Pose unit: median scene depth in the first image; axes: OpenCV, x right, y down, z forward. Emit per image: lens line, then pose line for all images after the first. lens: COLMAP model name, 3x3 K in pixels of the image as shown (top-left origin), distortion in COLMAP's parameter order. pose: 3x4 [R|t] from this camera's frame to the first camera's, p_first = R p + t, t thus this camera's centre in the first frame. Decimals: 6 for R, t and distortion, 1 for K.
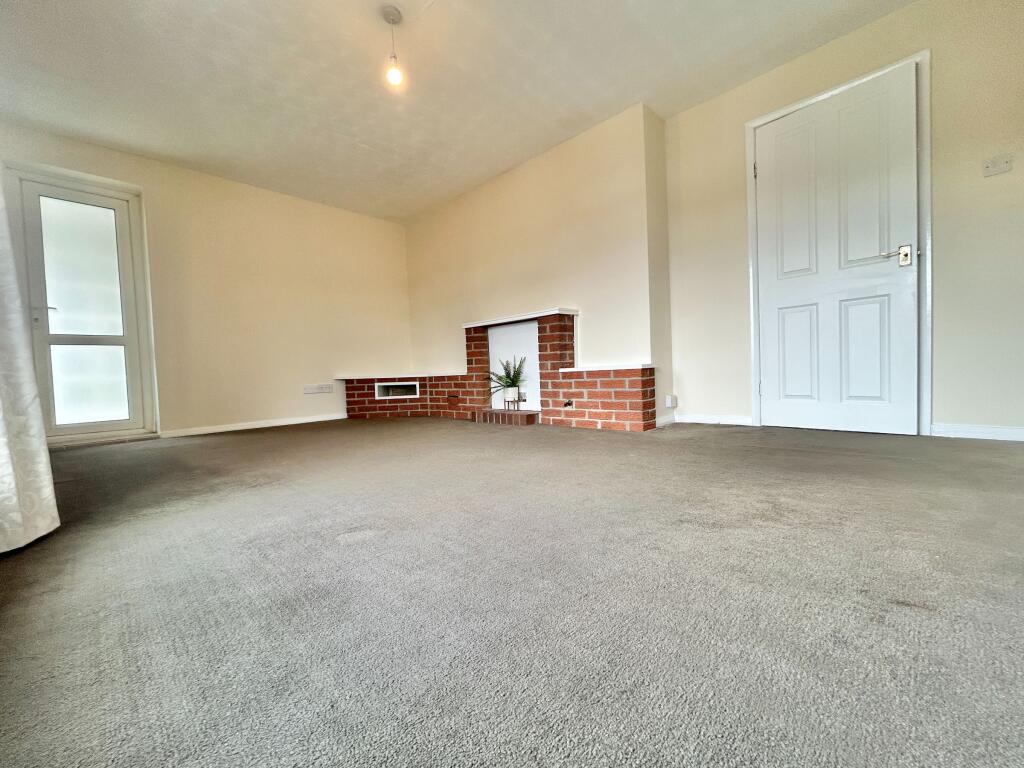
lens RADIAL K [[410.7, 0, 512.1], [0, 410.7, 387.3], [0, 0, 1]] dist [-0.000653, -0.000744]
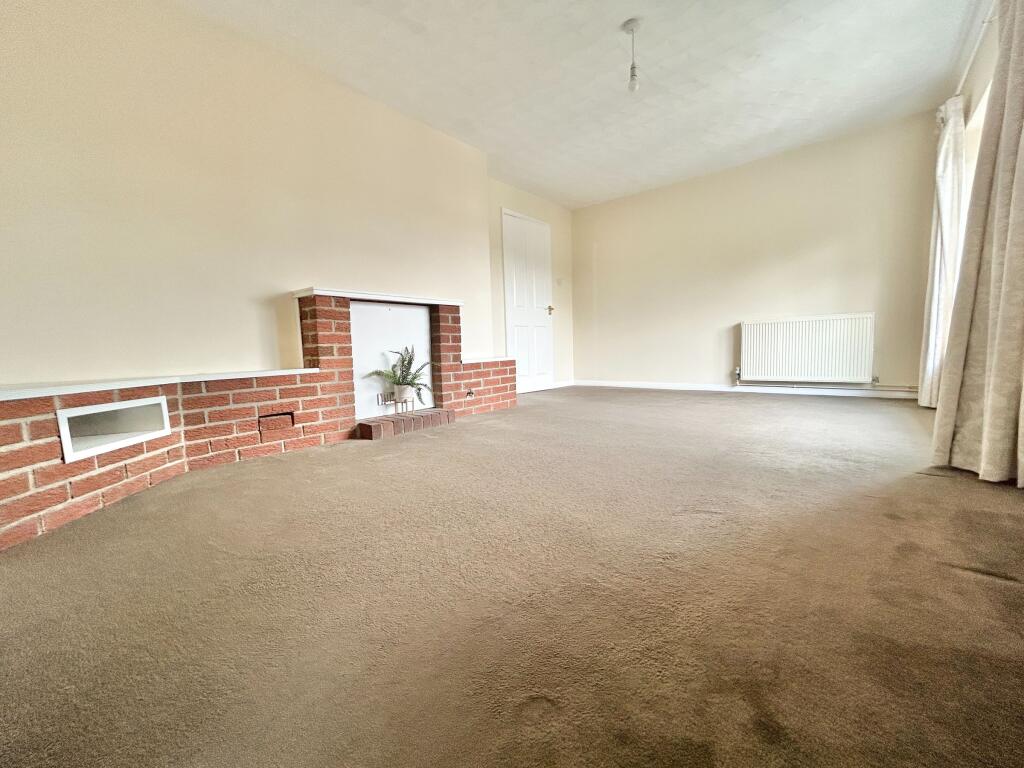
lens RADIAL K [[410.7, 0, 511.8], [0, 410.7, 387.9], [0, 0, 1]] dist [-0.000653, -0.000744]
pose [[-0.063112, -0.054455, 0.996520, -0.754488], [0.072079, 0.995654, 0.058973, -0.023772], [-0.995400, 0.075550, -0.058913, 0.781790]]
